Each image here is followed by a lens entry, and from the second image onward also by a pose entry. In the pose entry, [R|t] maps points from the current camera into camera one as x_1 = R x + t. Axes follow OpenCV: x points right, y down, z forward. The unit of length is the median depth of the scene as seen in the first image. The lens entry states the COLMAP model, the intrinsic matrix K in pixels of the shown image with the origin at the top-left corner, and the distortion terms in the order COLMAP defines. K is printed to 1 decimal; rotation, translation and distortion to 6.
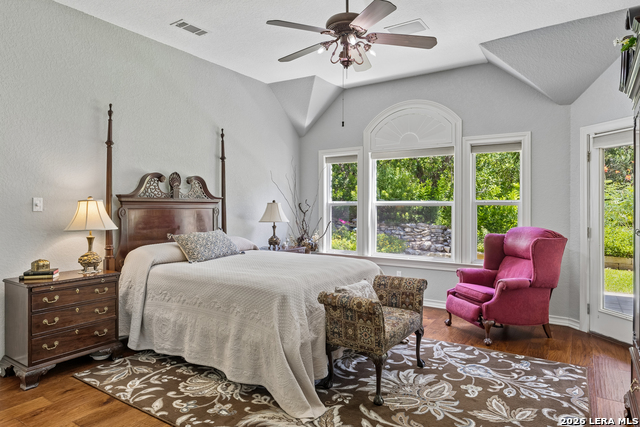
lens RADIAL K [[401.0, 0, 314.6], [0, 401.0, 205.2], [0, 0, 1]] dist [-0.010001, 0.003408]
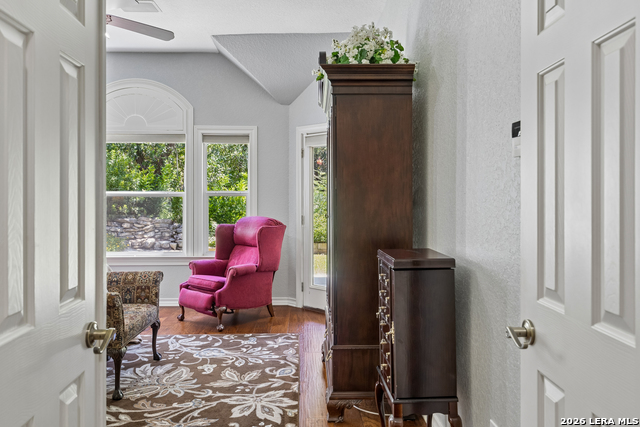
lens RADIAL K [[491.3, 0, 320.9], [0, 491.3, 199.2], [0, 0, 1]] dist [0.008164, -0.002535]
pose [[0.813050, -0.004239, 0.582179, -0.087277], [0.000372, 0.999977, 0.006762, -0.000284], [-0.582194, -0.005281, 0.813033, -0.171736]]
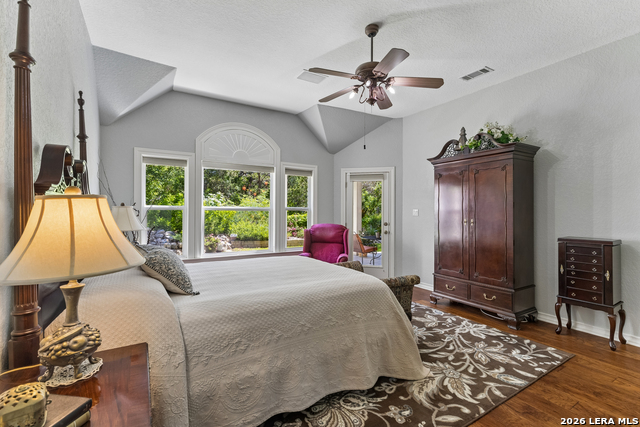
lens RADIAL K [[292.0, 0, 319.8], [0, 292.0, 211.6], [0, 0, 1]] dist [0.000881, 0.000150]
pose [[0.413390, 0.000706, 0.910554, -0.616545], [-0.006641, 0.999975, 0.002239, 0.001468], [-0.910530, -0.006972, 0.413385, 0.551530]]
